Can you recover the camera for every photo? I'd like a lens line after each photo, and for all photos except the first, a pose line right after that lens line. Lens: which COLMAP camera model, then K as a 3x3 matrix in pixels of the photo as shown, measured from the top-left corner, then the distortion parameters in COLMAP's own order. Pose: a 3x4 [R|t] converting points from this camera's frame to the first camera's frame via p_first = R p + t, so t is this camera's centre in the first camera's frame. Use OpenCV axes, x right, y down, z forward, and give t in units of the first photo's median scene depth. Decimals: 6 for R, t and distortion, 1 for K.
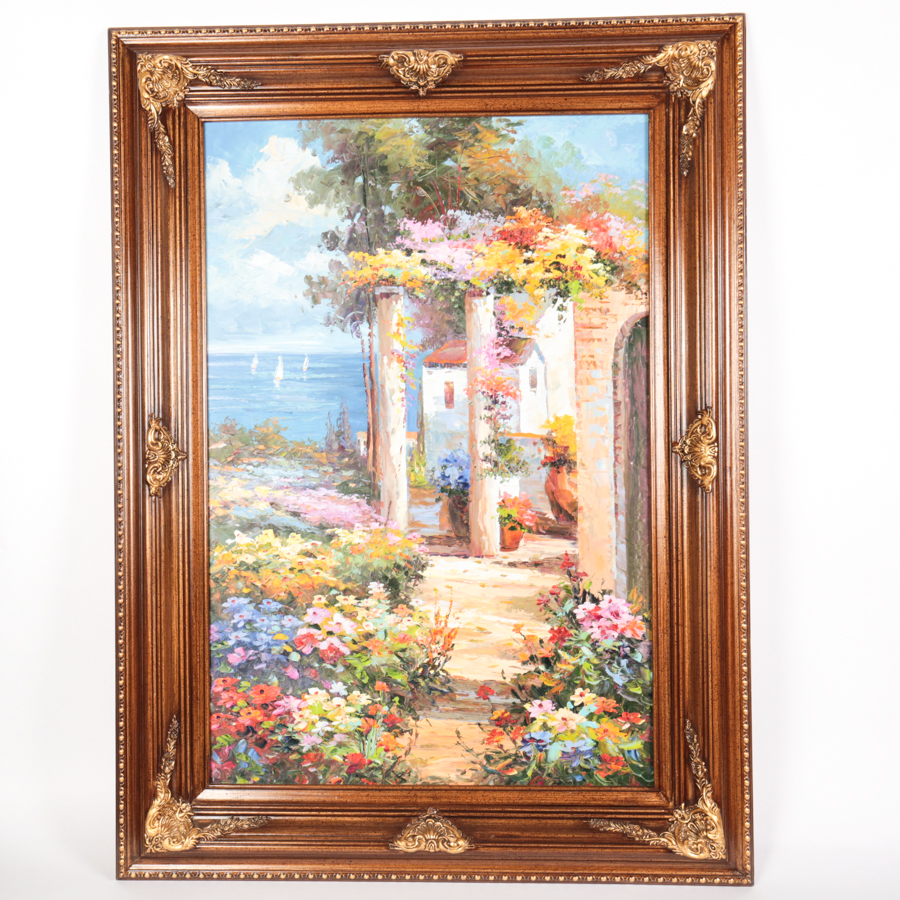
lens RADIAL K [[1346.9, 0, 350.8], [0, 1346.9, 449.3], [0, 0, 1]] dist [0.042023, 0.000000]
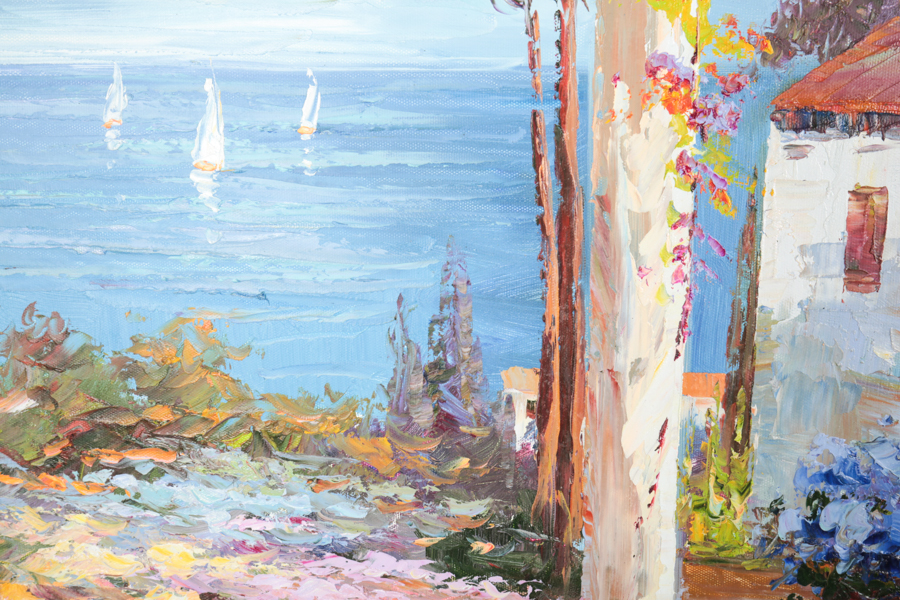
lens RADIAL K [[845.1, 0, 454.7], [0, 845.1, 306.2], [0, 0, 1]] dist [0.040129, 0.000000]
pose [[0.999928, 0.009532, -0.007345, -0.004102], [-0.007800, 0.978184, 0.207592, -0.061262], [0.009163, -0.207520, 0.978188, 0.838744]]
